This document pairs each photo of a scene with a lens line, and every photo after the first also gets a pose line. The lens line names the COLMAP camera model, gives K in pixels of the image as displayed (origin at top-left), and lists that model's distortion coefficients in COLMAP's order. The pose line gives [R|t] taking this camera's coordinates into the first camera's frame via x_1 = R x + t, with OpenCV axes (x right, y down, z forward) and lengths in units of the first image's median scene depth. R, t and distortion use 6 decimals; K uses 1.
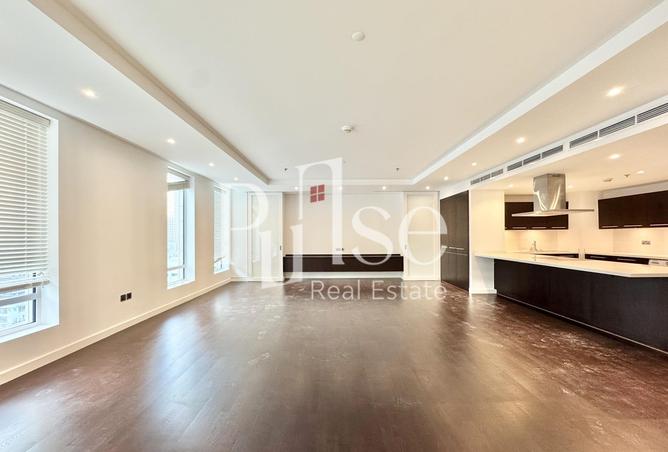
lens RADIAL K [[270.0, 0, 335.2], [0, 270.0, 224.9], [0, 0, 1]] dist [-0.002403, -0.000236]
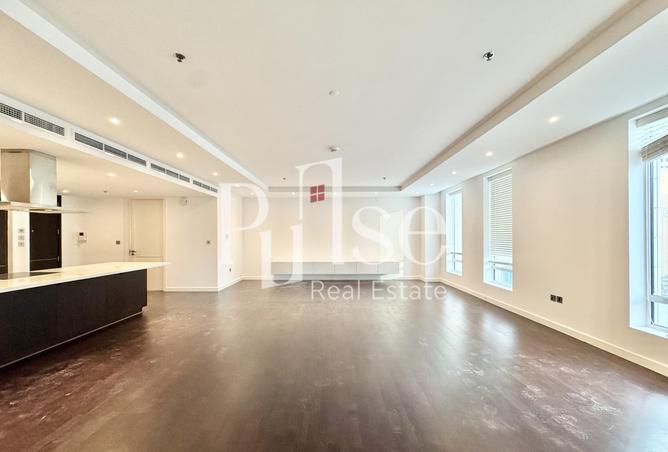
lens RADIAL K [[271.3, 0, 330.1], [0, 271.3, 227.0], [0, 0, 1]] dist [-0.024031, 0.000032]
pose [[-0.999841, 0.008064, 0.015901, 0.031917], [0.006756, 0.996722, -0.080619, 0.067738], [-0.016499, -0.080499, -0.996618, 1.741876]]
